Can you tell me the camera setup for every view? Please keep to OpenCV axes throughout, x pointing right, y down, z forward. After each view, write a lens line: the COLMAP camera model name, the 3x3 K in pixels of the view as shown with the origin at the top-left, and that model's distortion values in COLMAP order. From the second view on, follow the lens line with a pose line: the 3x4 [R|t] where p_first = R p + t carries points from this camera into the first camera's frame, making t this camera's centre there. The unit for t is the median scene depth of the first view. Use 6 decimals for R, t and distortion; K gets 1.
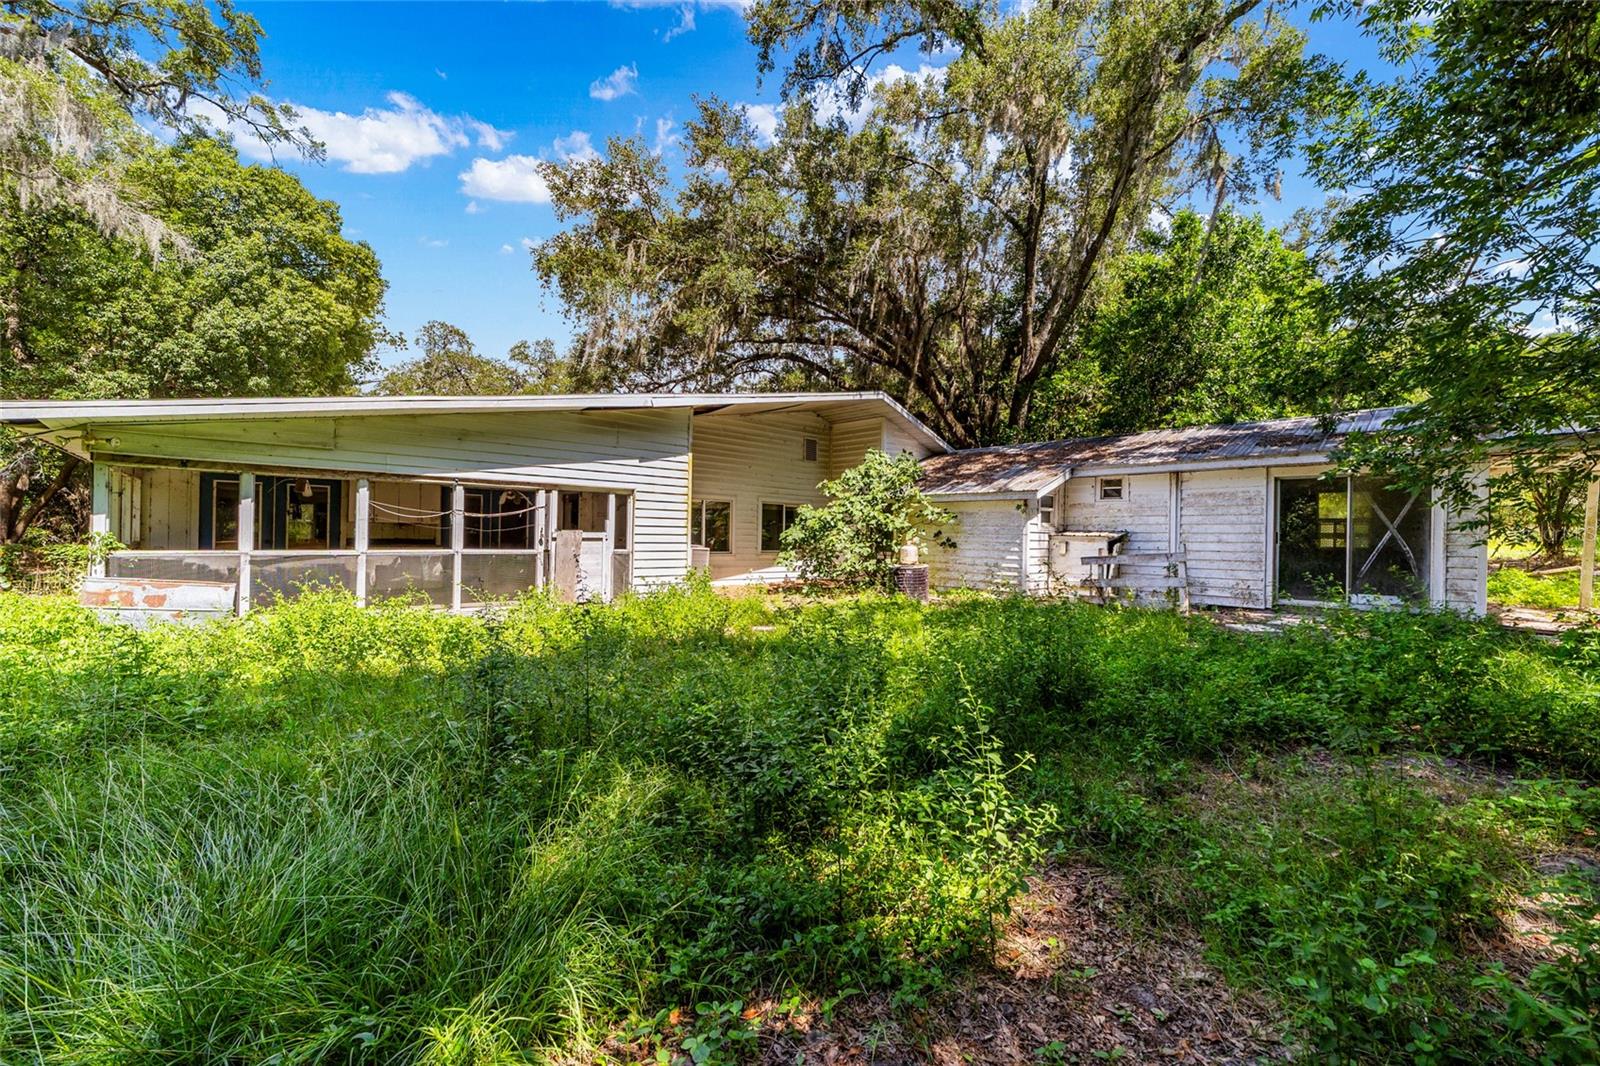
lens RADIAL K [[616.8, 0, 800.3], [0, 616.8, 530.5], [0, 0, 1]] dist [-0.009480, 0.005105]
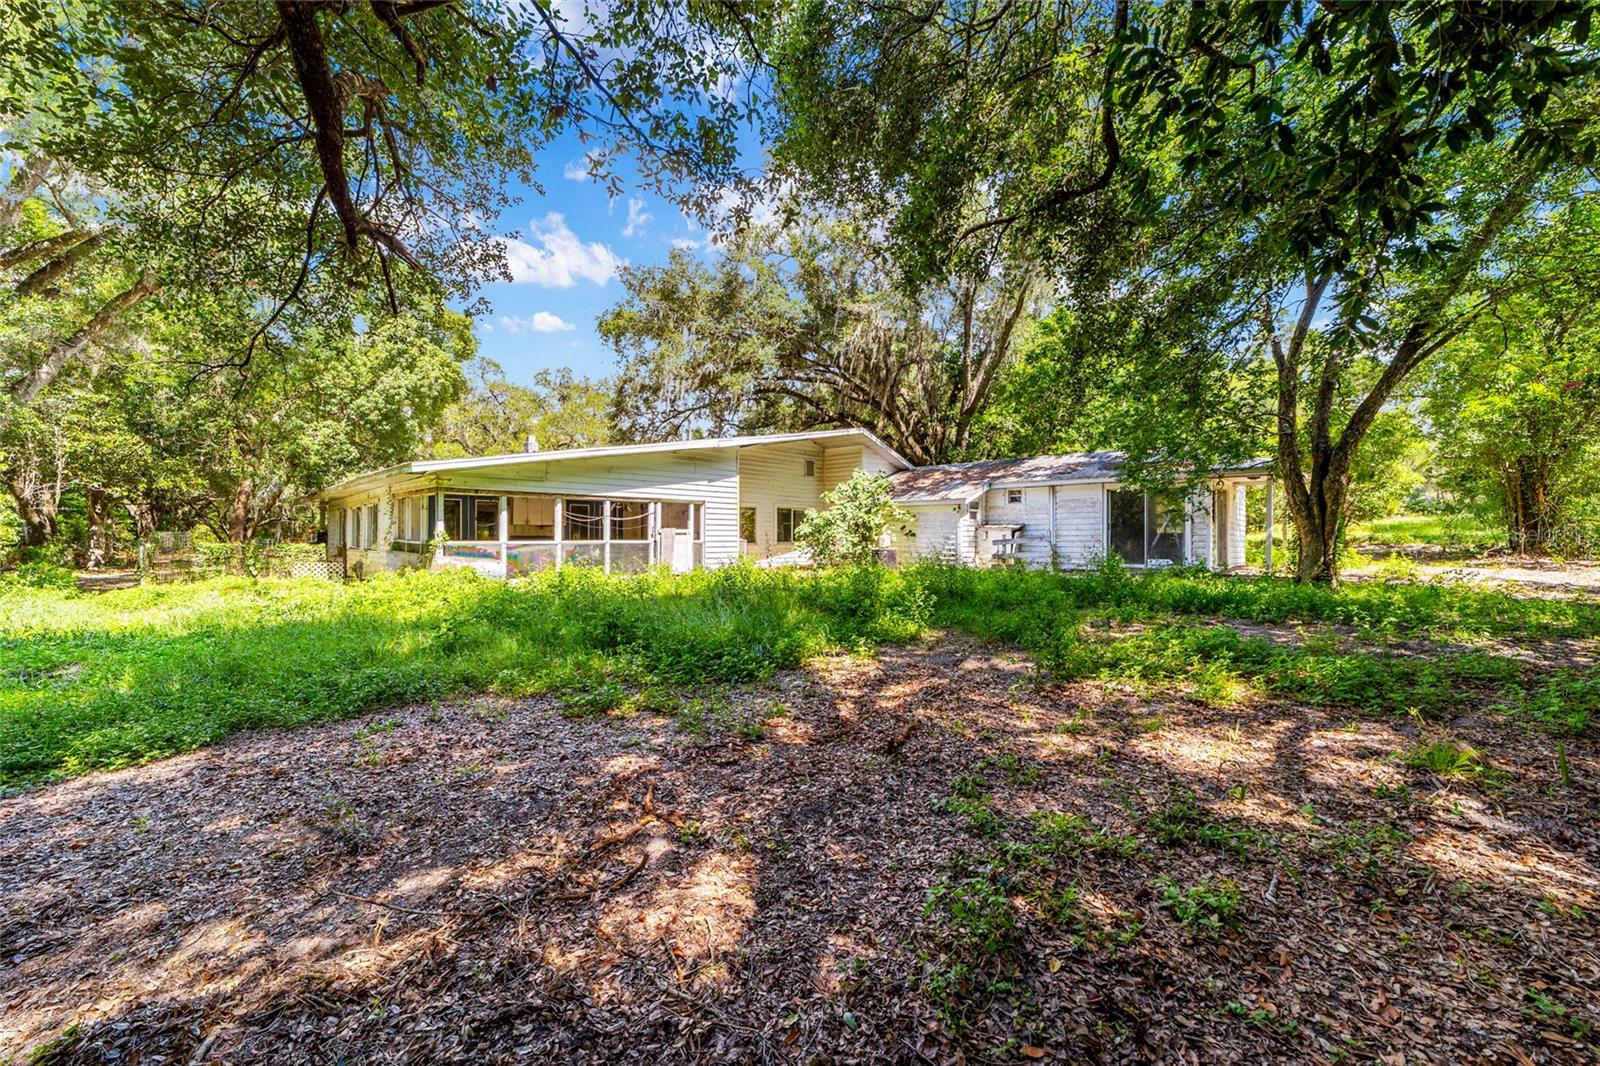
lens RADIAL K [[616.8, 0, 799.7], [0, 616.8, 530.0], [0, 0, 1]] dist [-0.009480, 0.005105]
pose [[0.998294, -0.014413, 0.056582, -0.108678], [0.014461, 0.999895, -0.000447, 0.008493], [-0.056569, 0.001264, 0.998398, -0.463901]]
